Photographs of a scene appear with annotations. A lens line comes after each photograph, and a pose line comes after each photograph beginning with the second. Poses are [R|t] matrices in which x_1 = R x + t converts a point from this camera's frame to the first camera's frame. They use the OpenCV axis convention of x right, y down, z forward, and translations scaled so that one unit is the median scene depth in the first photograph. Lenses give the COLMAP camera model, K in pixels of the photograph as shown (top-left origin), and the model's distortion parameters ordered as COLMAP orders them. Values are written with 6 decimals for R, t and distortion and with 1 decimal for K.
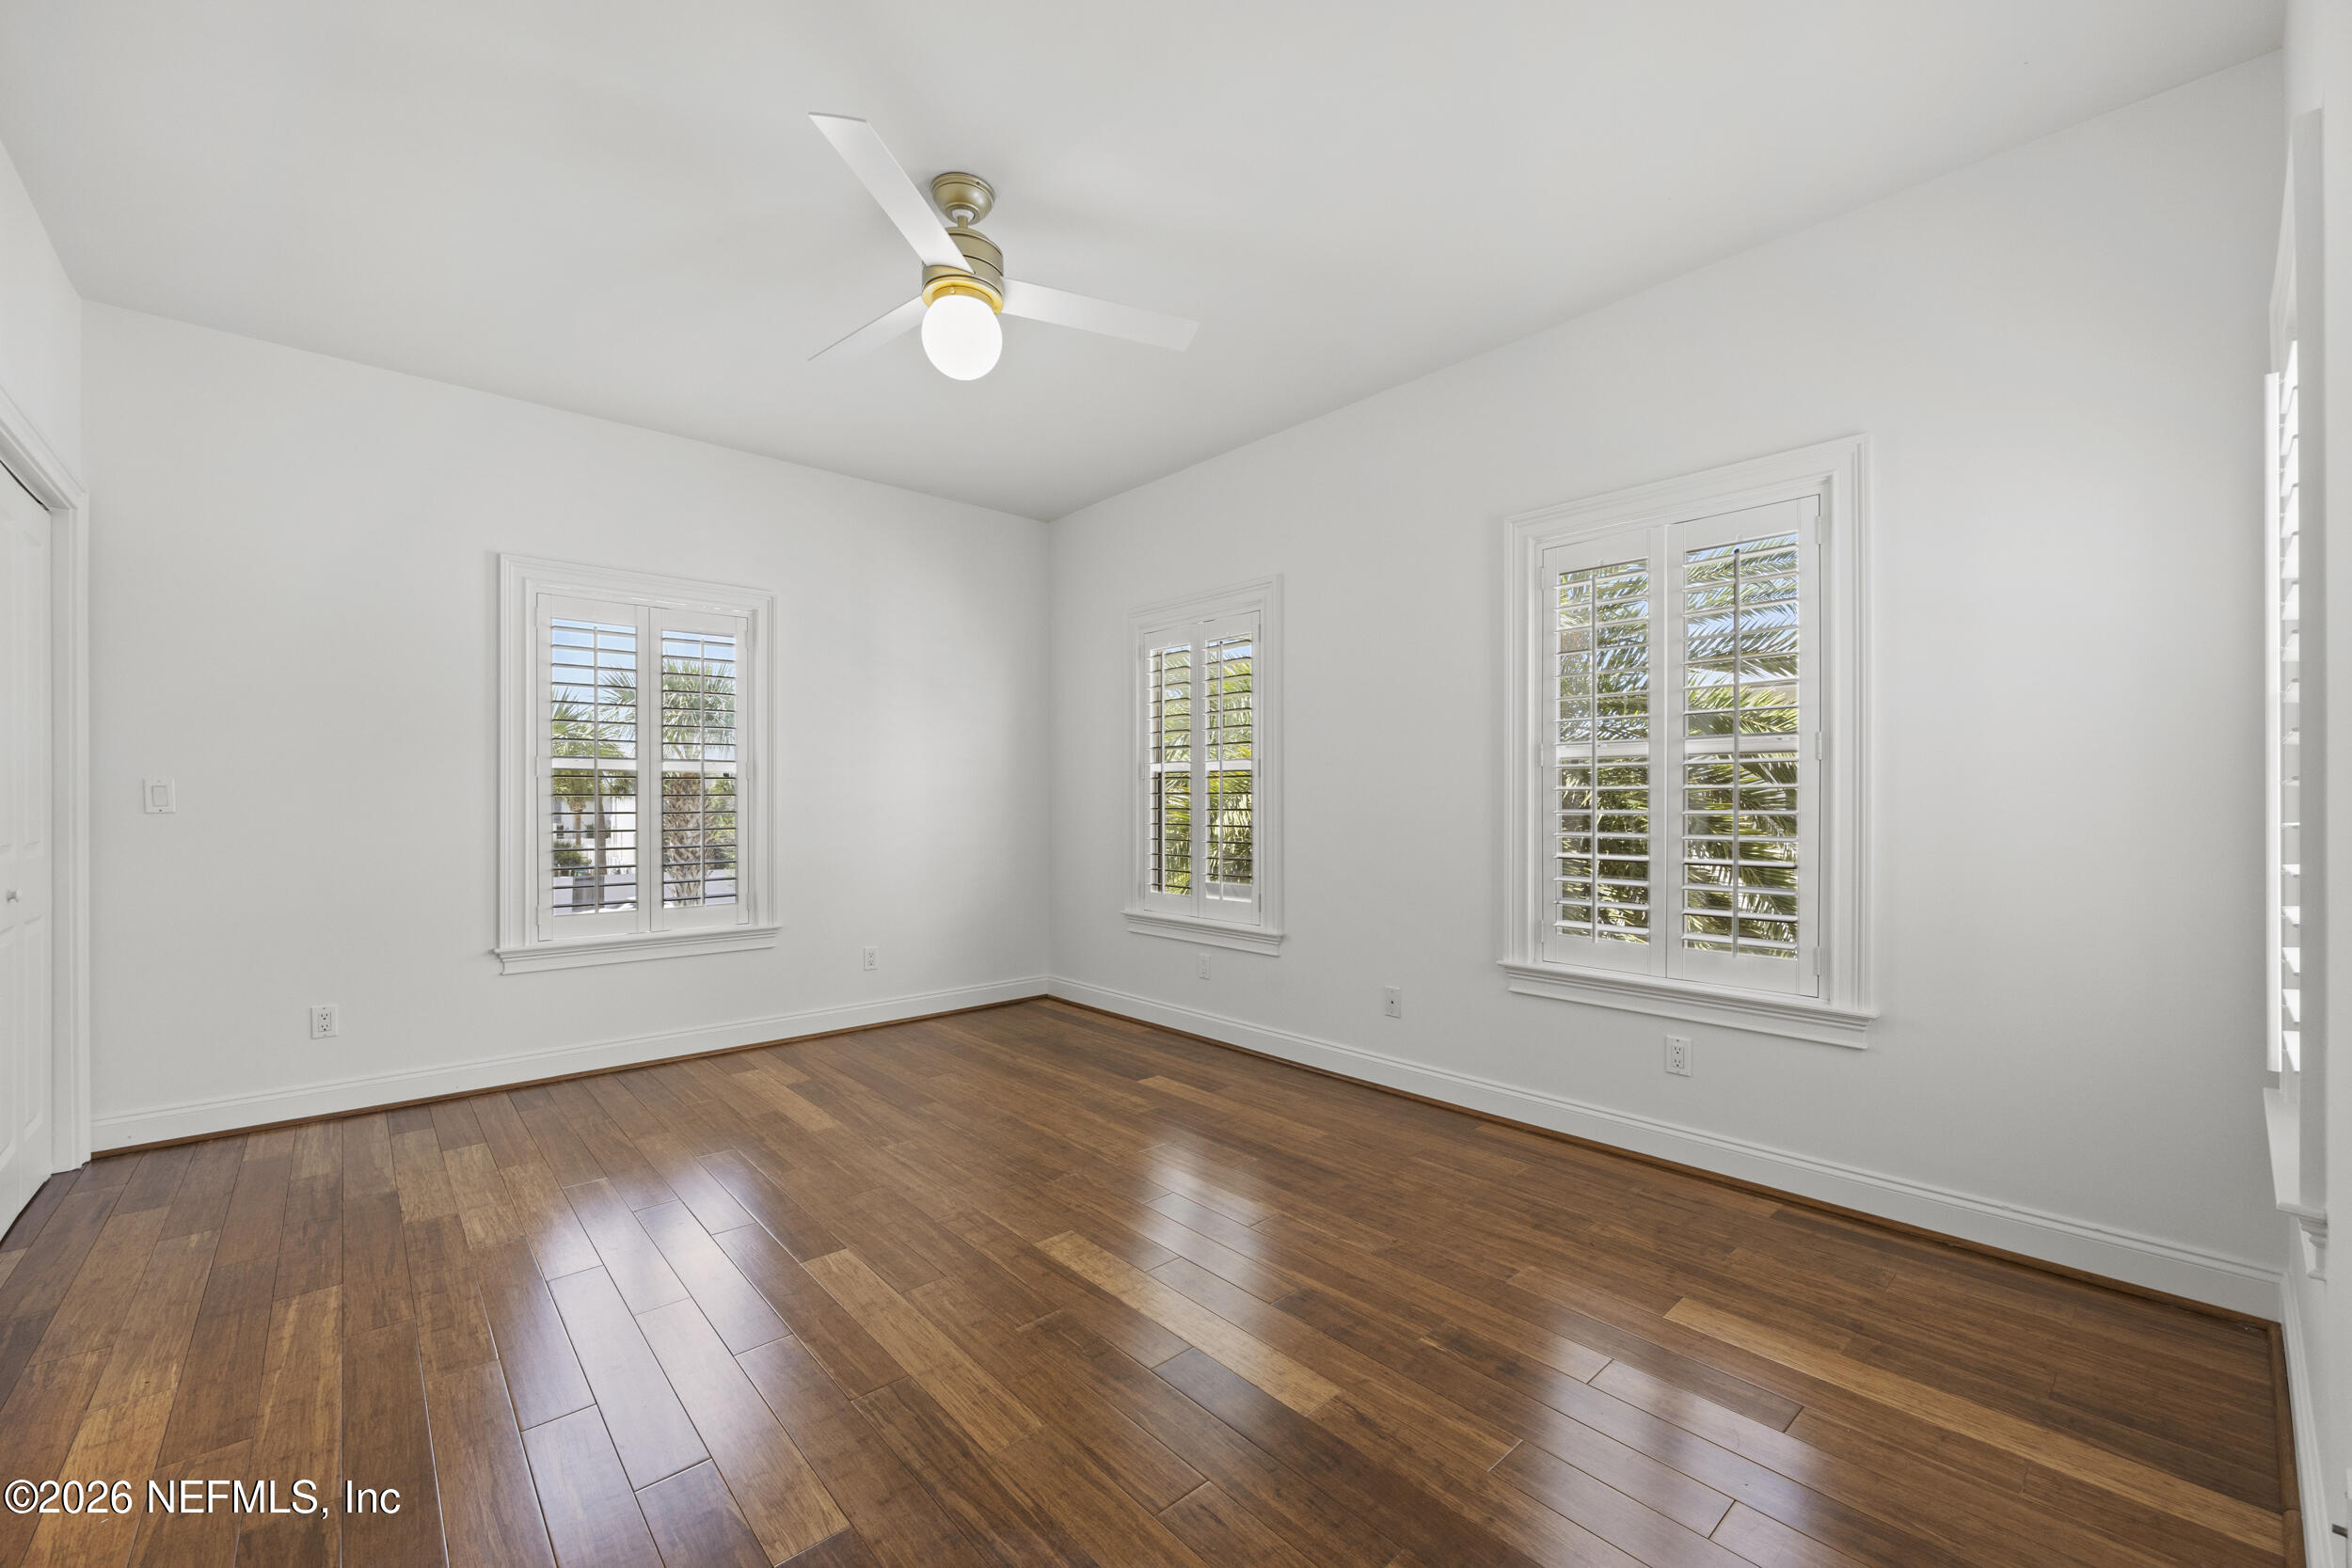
lens RADIAL K [[944.3, 0, 1166.6], [0, 944.3, 799.5], [0, 0, 1]] dist [-0.004440, -0.000422]
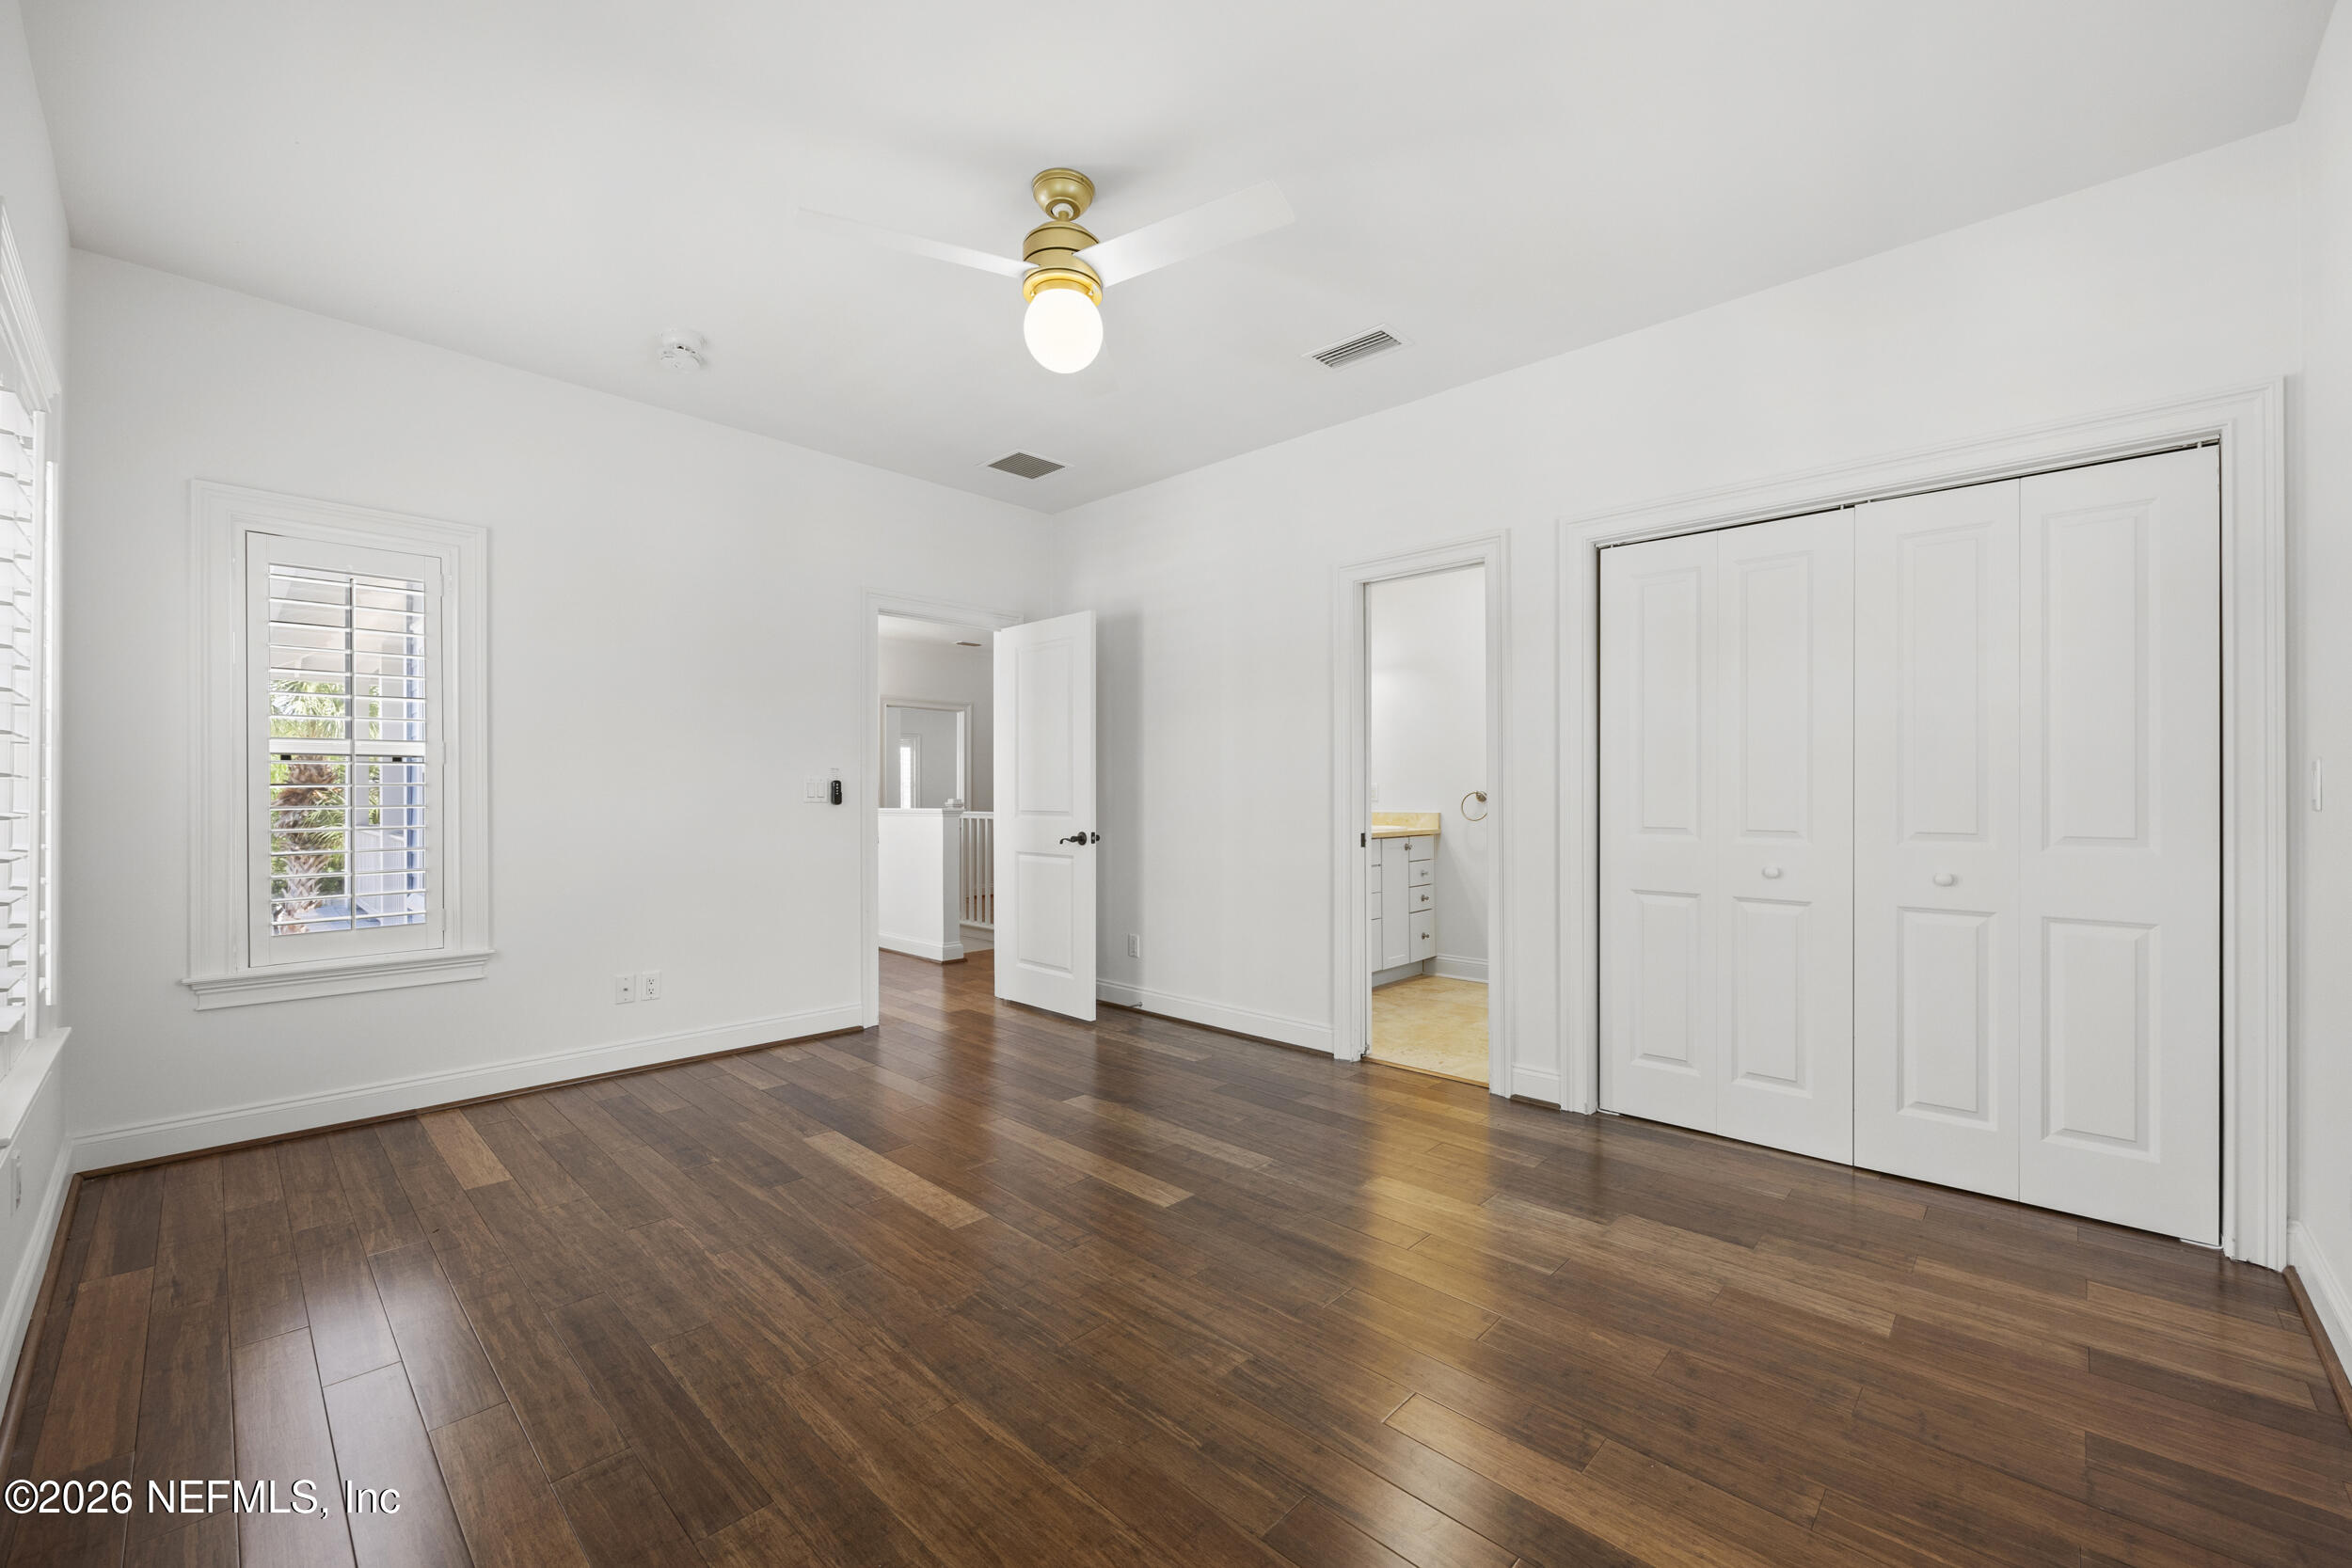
lens RADIAL K [[944.3, 0, 1183.6], [0, 944.3, 788.0], [0, 0, 1]] dist [-0.004440, -0.000422]
pose [[-0.995517, 0.002580, -0.094546, -0.234389], [0.003205, 0.999974, -0.006465, 0.001223], [0.094526, -0.006739, -0.995500, 1.889381]]
